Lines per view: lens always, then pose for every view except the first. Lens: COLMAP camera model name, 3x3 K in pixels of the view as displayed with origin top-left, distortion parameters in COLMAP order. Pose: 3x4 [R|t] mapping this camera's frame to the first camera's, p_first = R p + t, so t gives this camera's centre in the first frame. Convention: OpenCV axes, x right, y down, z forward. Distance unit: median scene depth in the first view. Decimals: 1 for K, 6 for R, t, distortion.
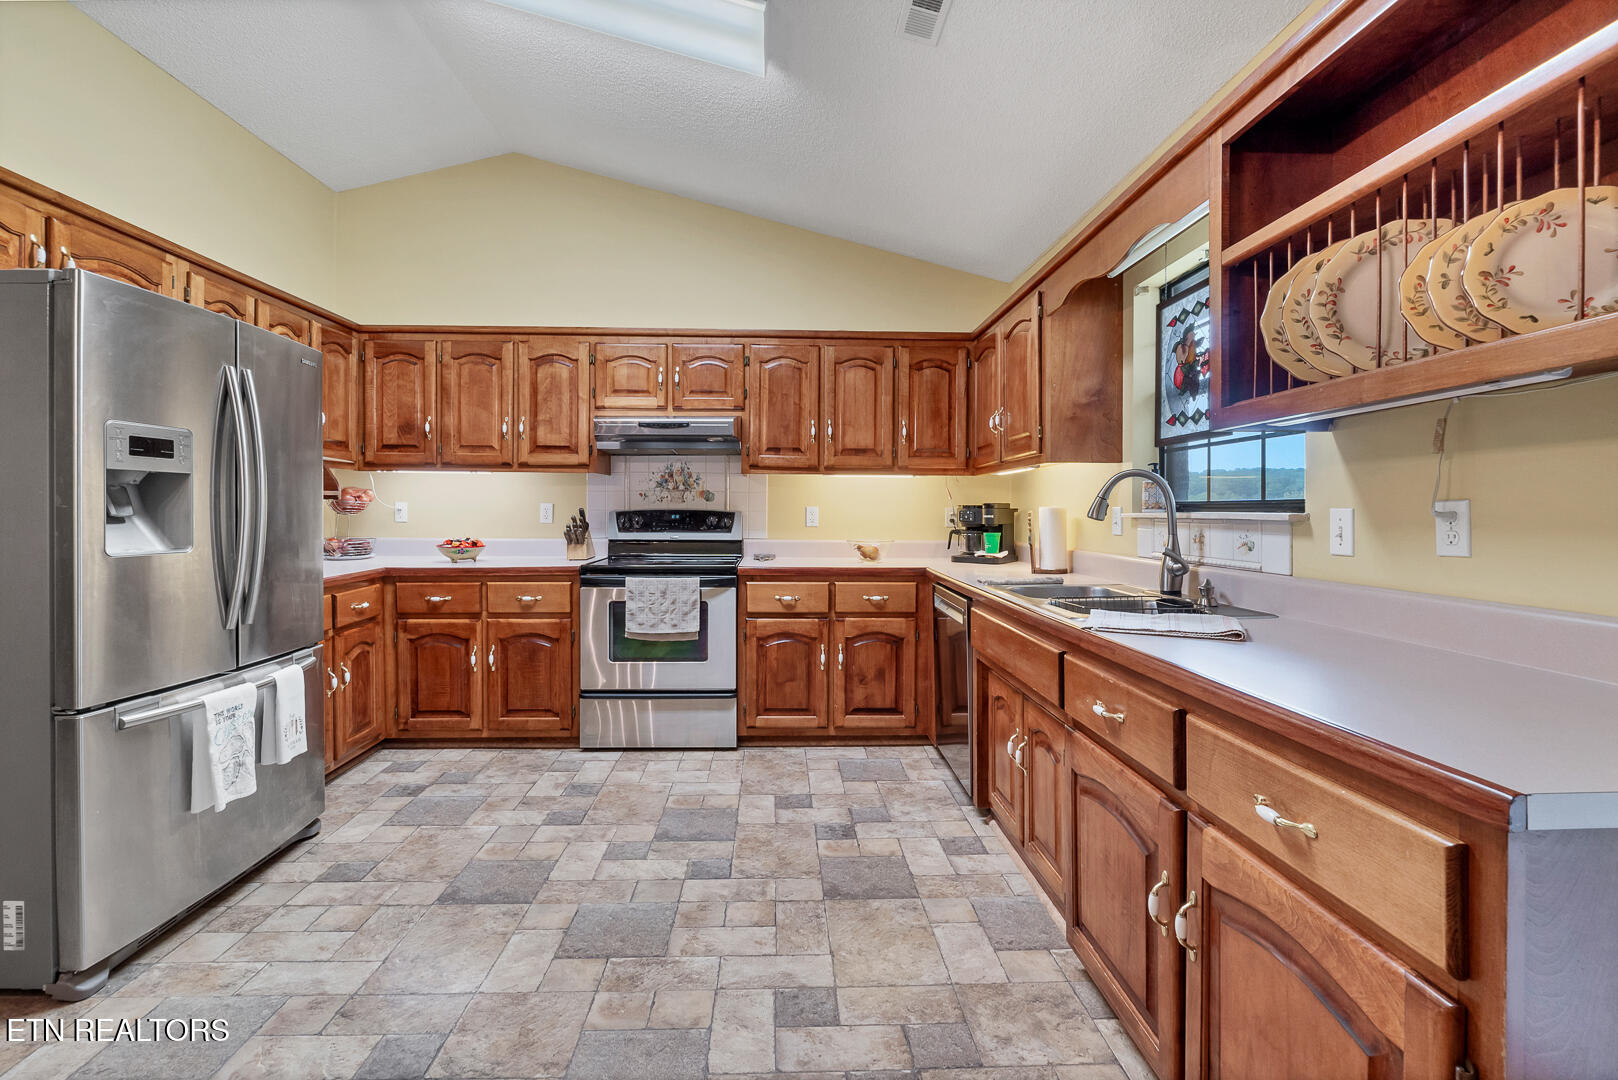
lens RADIAL K [[631.4, 0, 785.2], [0, 631.4, 517.4], [0, 0, 1]] dist [-0.001788, -0.000329]
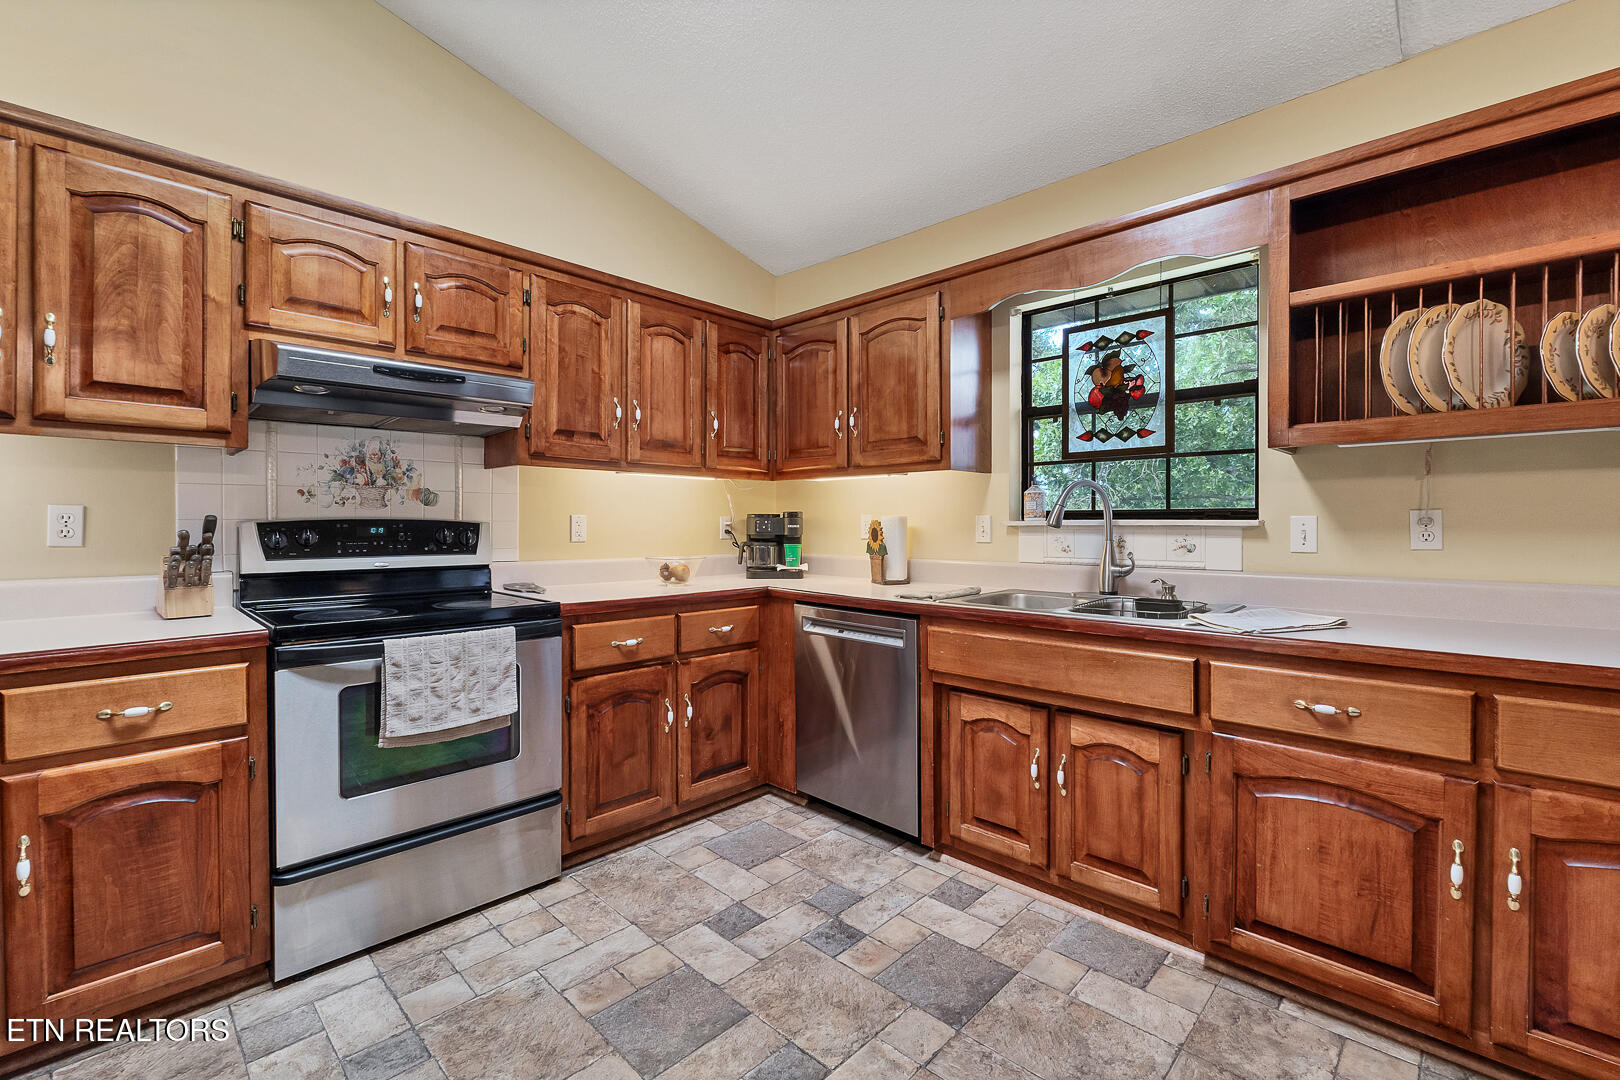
lens RADIAL K [[671.3, 0, 802.7], [0, 671.3, 529.4], [0, 0, 1]] dist [-0.004059, -0.000455]
pose [[0.748163, -0.010438, 0.663433, -0.348390], [0.010040, 0.999940, 0.004411, -0.001300], [-0.663439, 0.003361, 0.748223, 0.298121]]
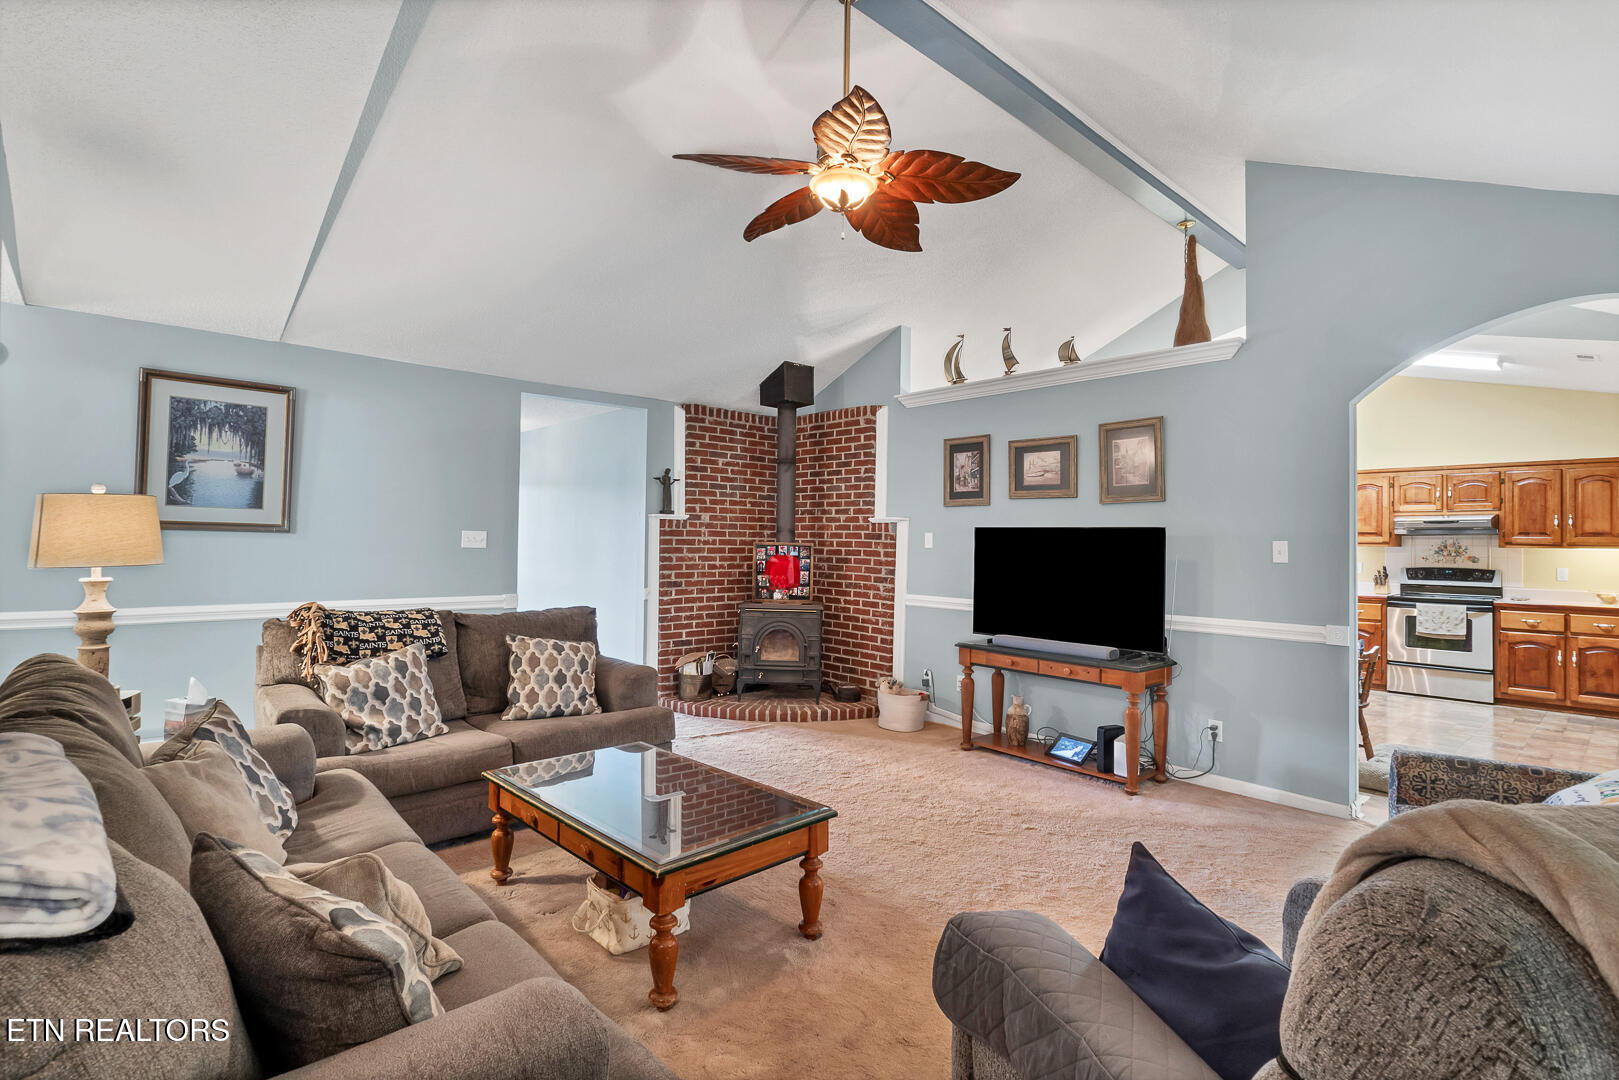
lens RADIAL K [[790.4, 0, 801.3], [0, 790.4, 525.5], [0, 0, 1]] dist [-0.003189, -0.000868]
pose [[0.661522, -0.013048, -0.749812, 0.304677], [-0.015572, 0.999394, -0.031130, -0.038483], [0.749764, 0.032270, 0.660918, -1.963912]]
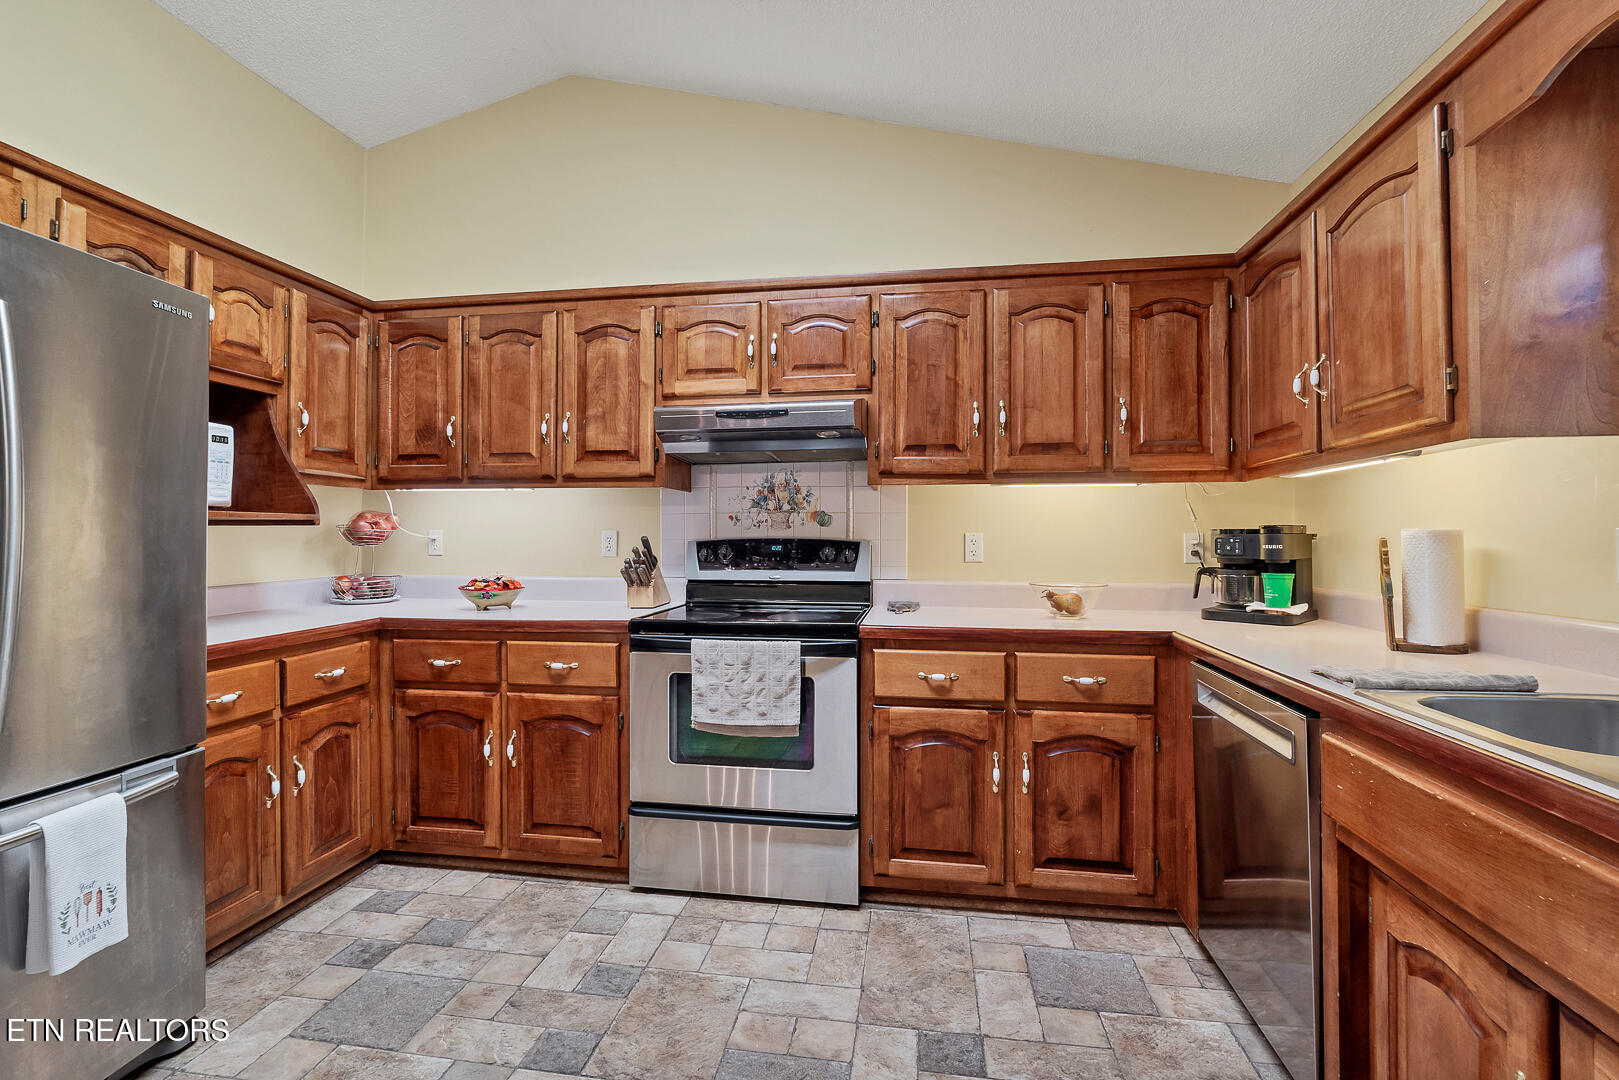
lens RADIAL K [[679.6, 0, 797.2], [0, 679.6, 535.2], [0, 0, 1]] dist [-0.004251, -0.000446]
pose [[0.980387, -0.005028, -0.197016, 0.000011], [0.001260, 0.999814, -0.019247, -0.001187], [0.197076, 0.018621, 0.980211, 0.297191]]
